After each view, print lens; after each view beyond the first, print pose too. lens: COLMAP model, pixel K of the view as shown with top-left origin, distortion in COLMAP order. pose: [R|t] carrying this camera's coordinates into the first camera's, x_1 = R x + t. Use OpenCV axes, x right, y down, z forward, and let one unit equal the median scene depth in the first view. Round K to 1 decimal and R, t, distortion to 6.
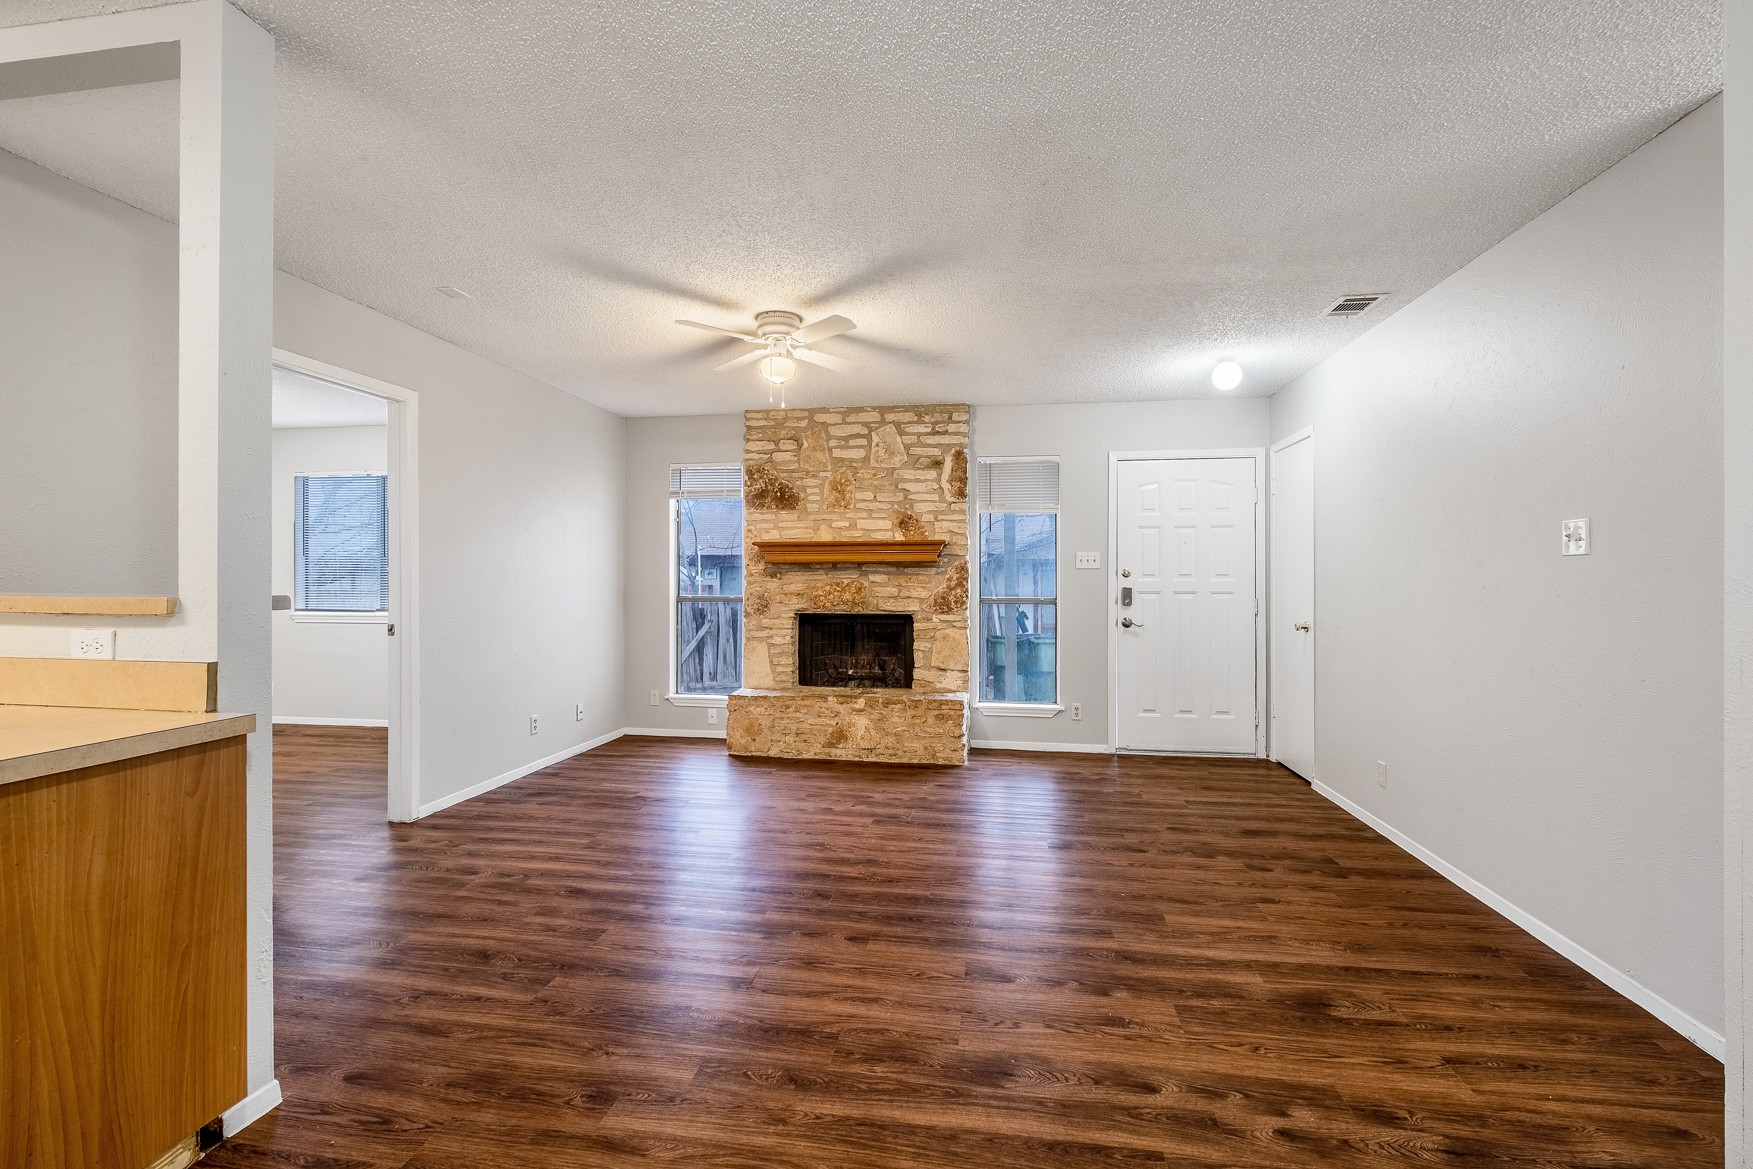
lens RADIAL K [[761.3, 0, 878.4], [0, 761.3, 580.5], [0, 0, 1]] dist [0.001036, -0.003015]
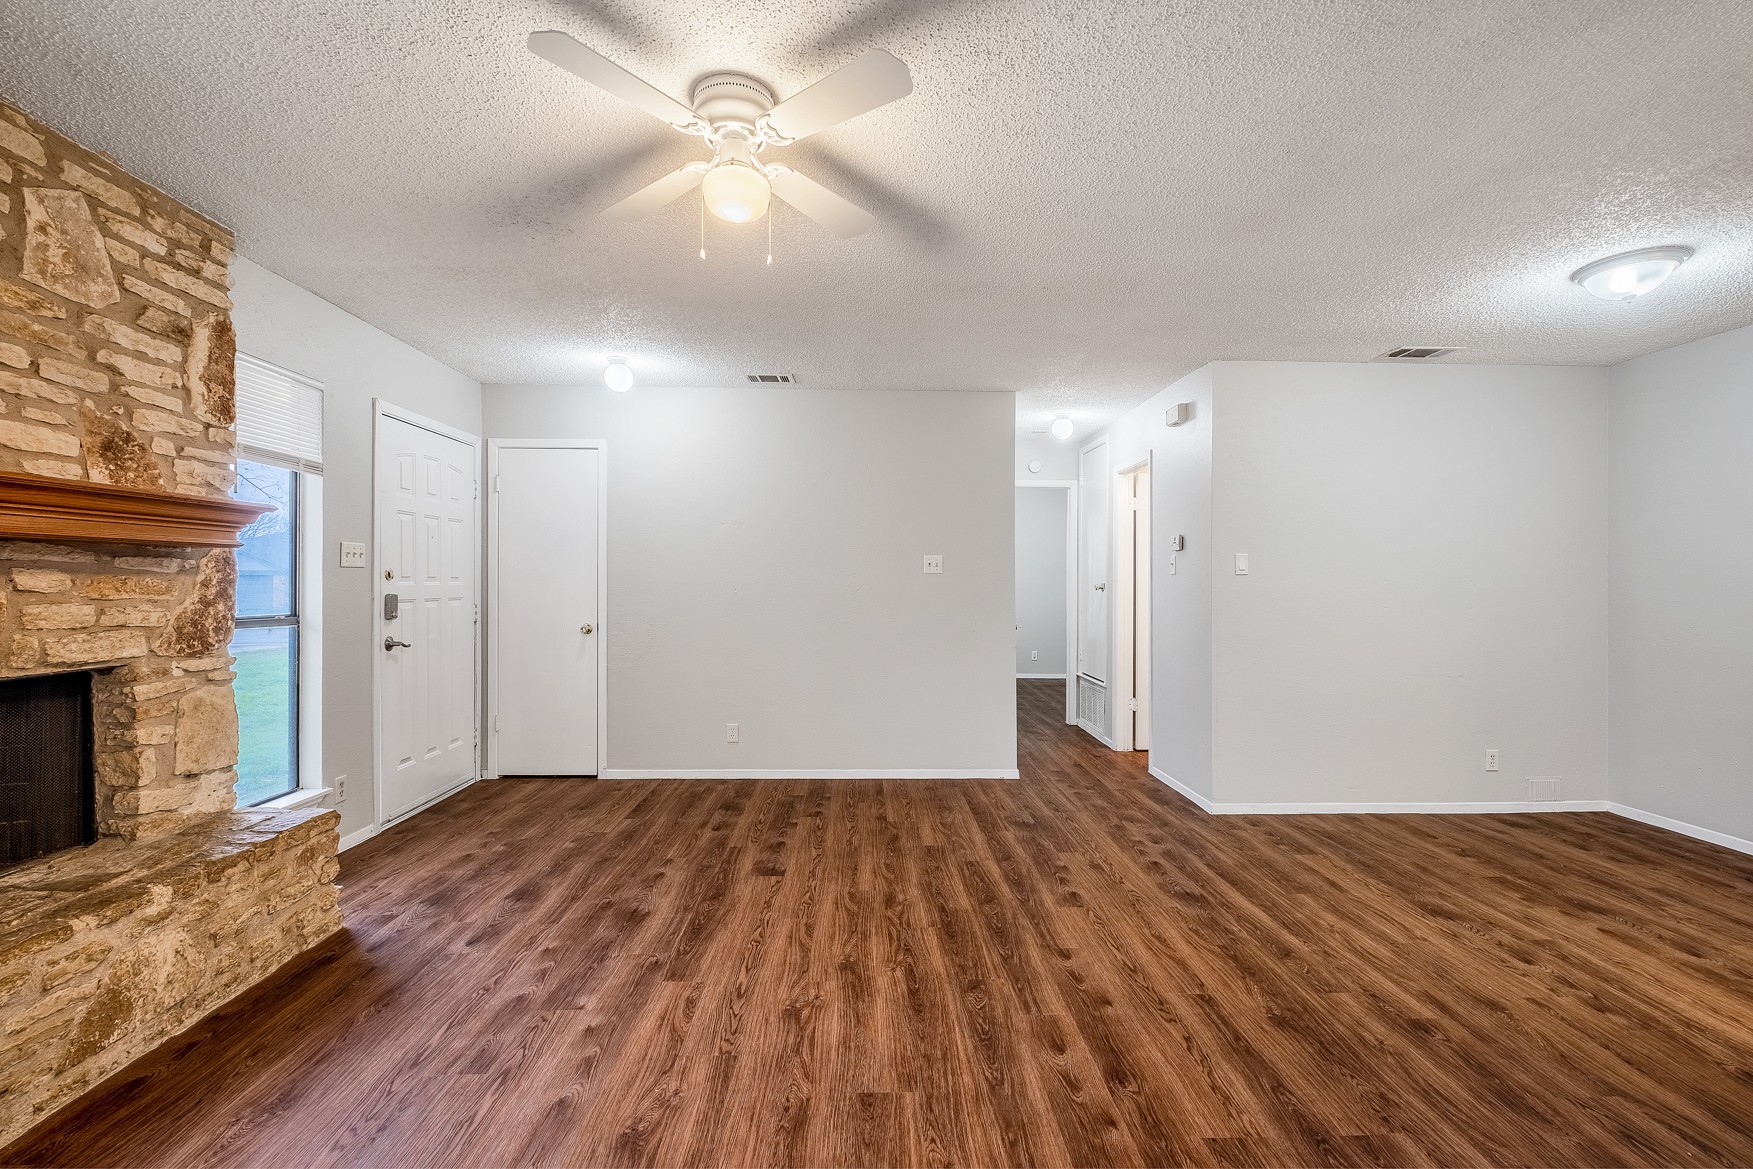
lens RADIAL K [[761.3, 0, 874.7], [0, 761.3, 582.5], [0, 0, 1]] dist [0.001036, -0.003015]
pose [[-0.174556, -0.003821, 0.984640, -0.456369], [-0.006742, 0.999974, 0.002685, -0.006474], [-0.984624, -0.006170, -0.174577, 0.674928]]
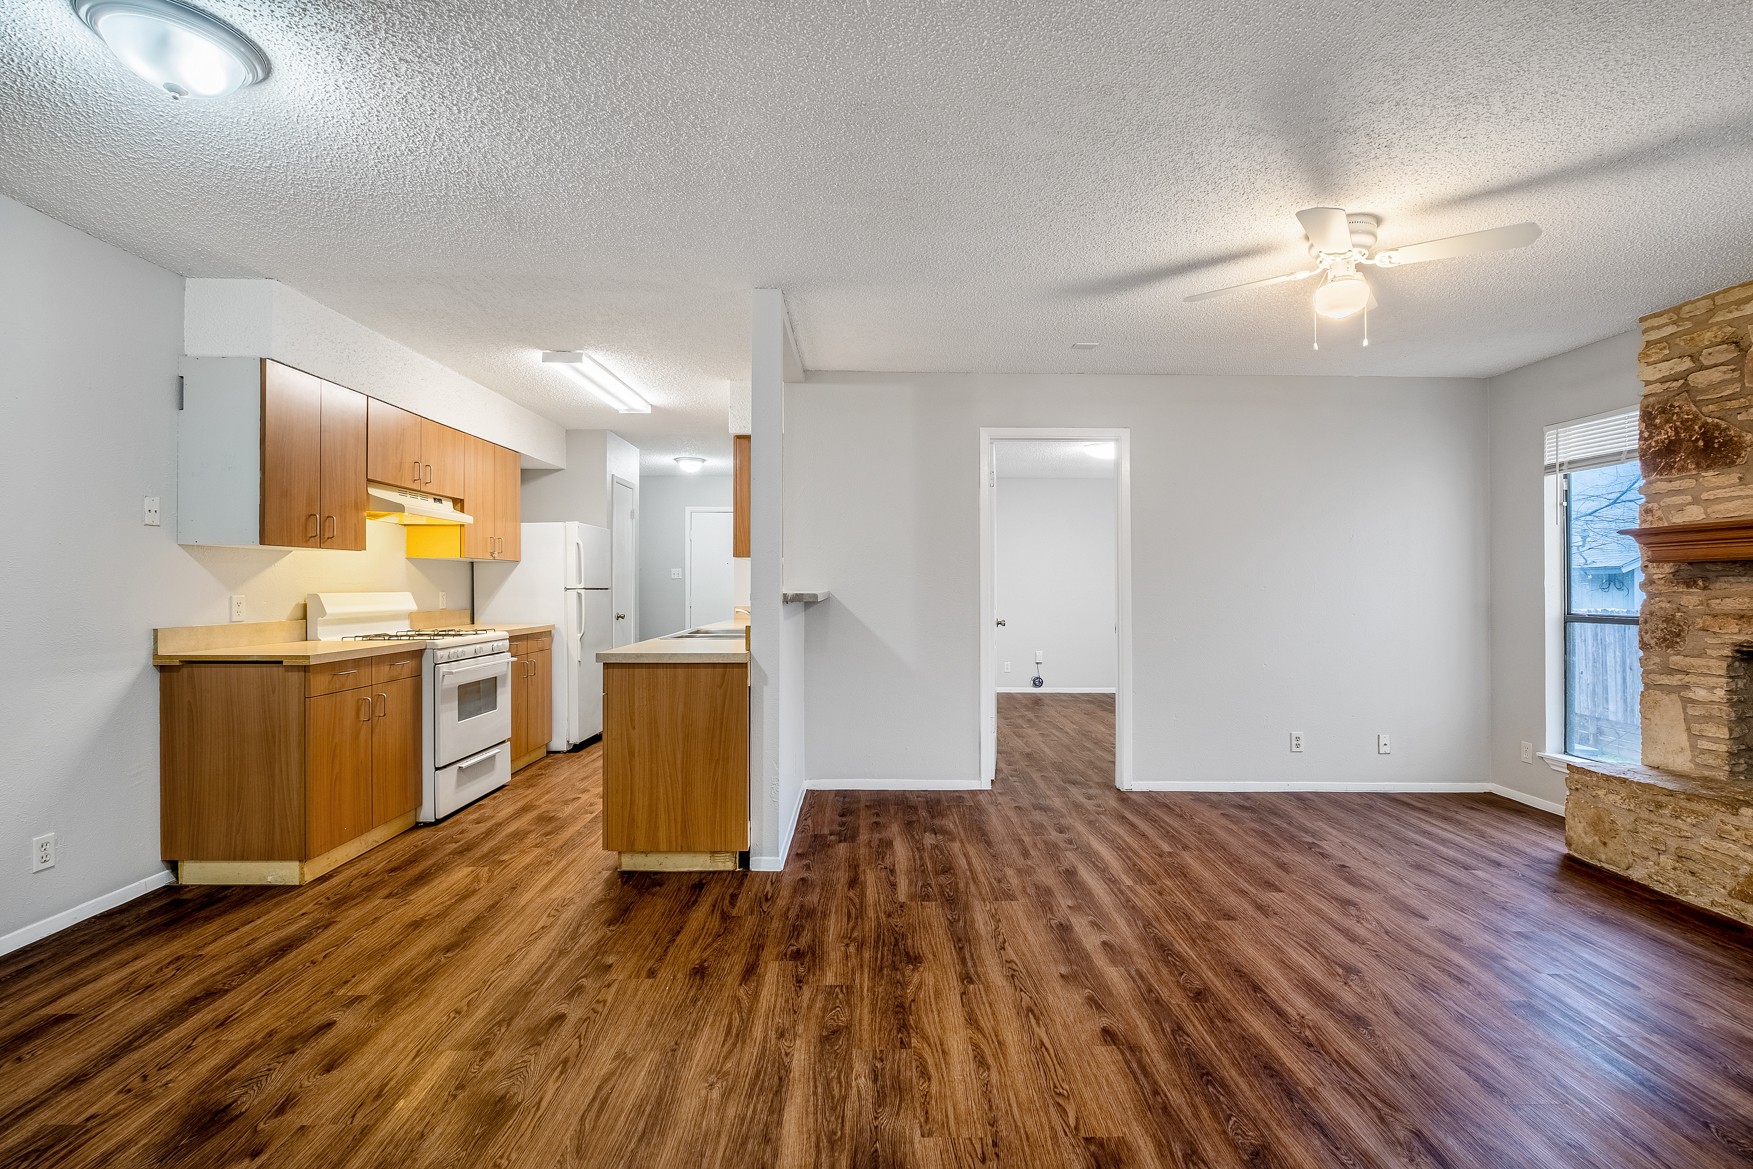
lens RADIAL K [[761.3, 0, 889.4], [0, 761.3, 578.9], [0, 0, 1]] dist [0.001036, -0.003015]
pose [[0.181360, -0.007737, -0.983386, 0.342089], [-0.007182, 0.999932, -0.009192, 0.000325], [0.983390, 0.008730, 0.181293, 0.296504]]
